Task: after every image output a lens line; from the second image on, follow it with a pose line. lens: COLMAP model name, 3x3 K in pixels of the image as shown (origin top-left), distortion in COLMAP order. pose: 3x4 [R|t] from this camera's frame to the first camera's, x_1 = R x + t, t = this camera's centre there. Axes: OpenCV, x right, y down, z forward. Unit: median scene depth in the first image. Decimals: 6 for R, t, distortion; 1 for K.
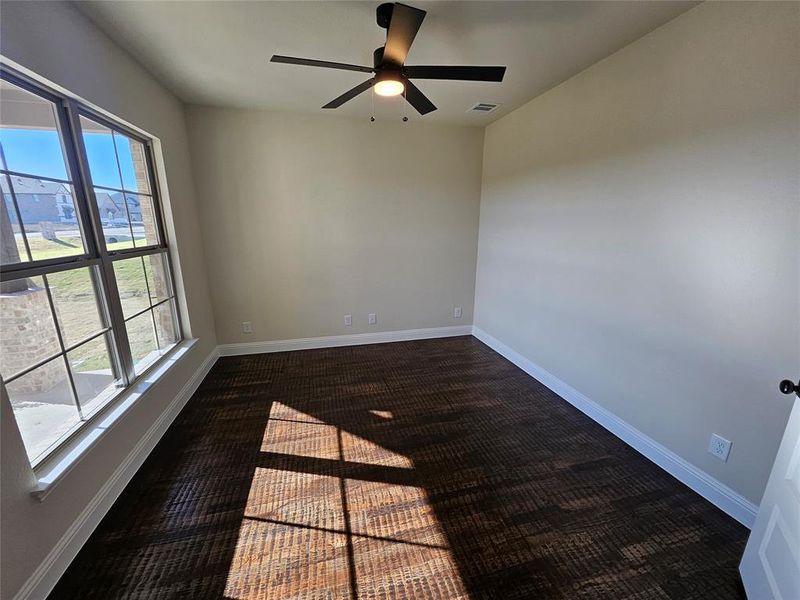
lens RADIAL K [[312.4, 0, 394.6], [0, 312.4, 295.9], [0, 0, 1]] dist [-0.001324, -0.001456]
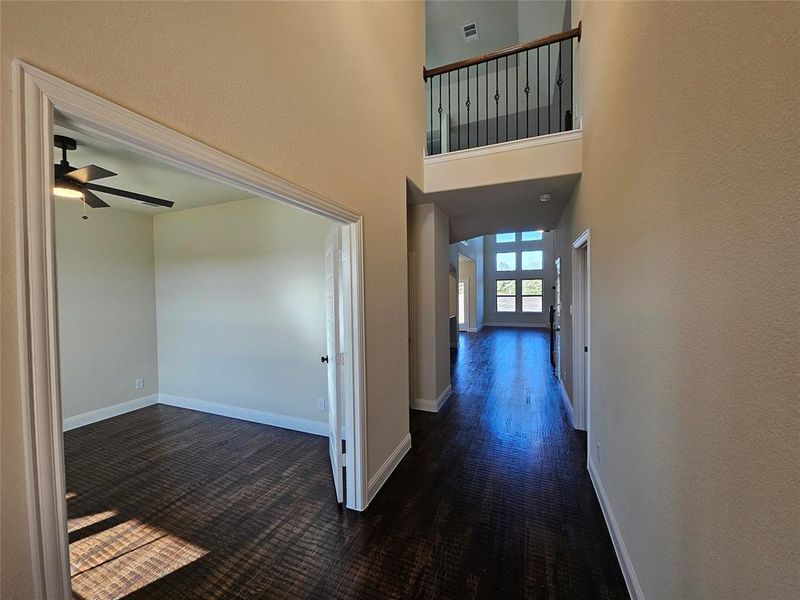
lens RADIAL K [[312.4, 0, 394.9], [0, 312.4, 297.0], [0, 0, 1]] dist [-0.001324, -0.001456]
pose [[0.590981, -0.020374, 0.806428, -0.257324], [0.195474, 0.973504, -0.118655, 0.135979], [-0.782644, 0.227759, 0.579306, -0.640125]]
